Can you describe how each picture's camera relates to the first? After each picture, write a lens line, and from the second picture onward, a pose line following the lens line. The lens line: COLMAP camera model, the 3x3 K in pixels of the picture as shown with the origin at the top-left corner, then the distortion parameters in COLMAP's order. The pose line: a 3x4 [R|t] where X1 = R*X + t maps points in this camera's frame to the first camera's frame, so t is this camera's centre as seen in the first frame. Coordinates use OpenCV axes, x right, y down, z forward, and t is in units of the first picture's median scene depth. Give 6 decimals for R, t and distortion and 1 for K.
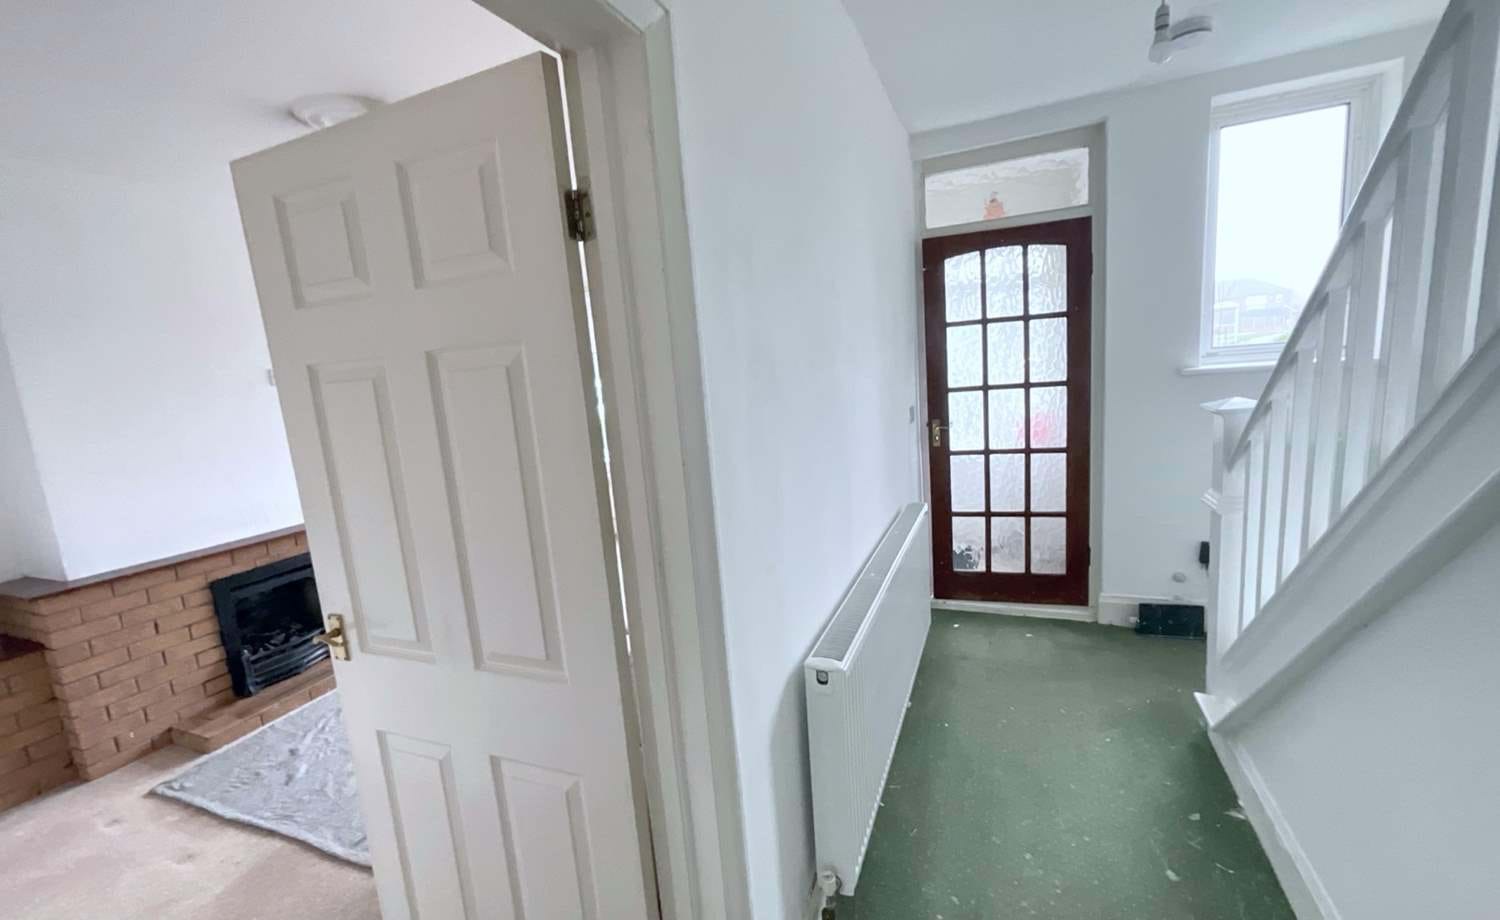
lens RADIAL K [[611.3, 0, 750.0], [0, 611.3, 460.0], [0, 0, 1]] dist [-0.009806, 0.009077]
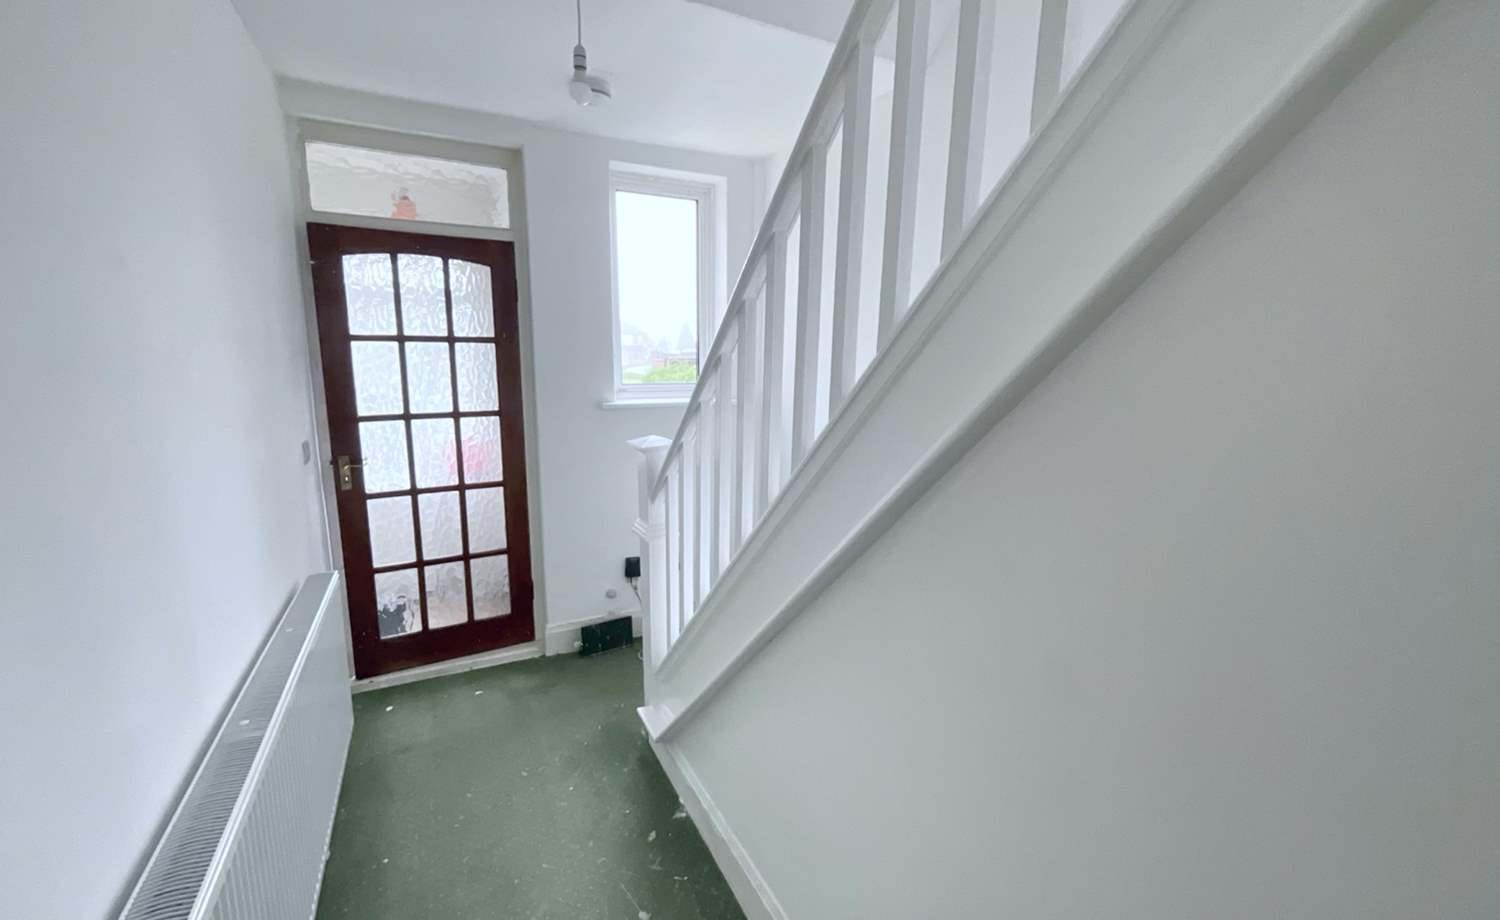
lens RADIAL K [[611.3, 0, 750.0], [0, 611.3, 460.0], [0, 0, 1]] dist [-0.009806, 0.009077]
pose [[0.634300, -0.045339, 0.771756, 0.033250], [0.063794, 0.997944, 0.006195, -0.035806], [-0.770450, 0.045303, 0.635888, 0.105623]]
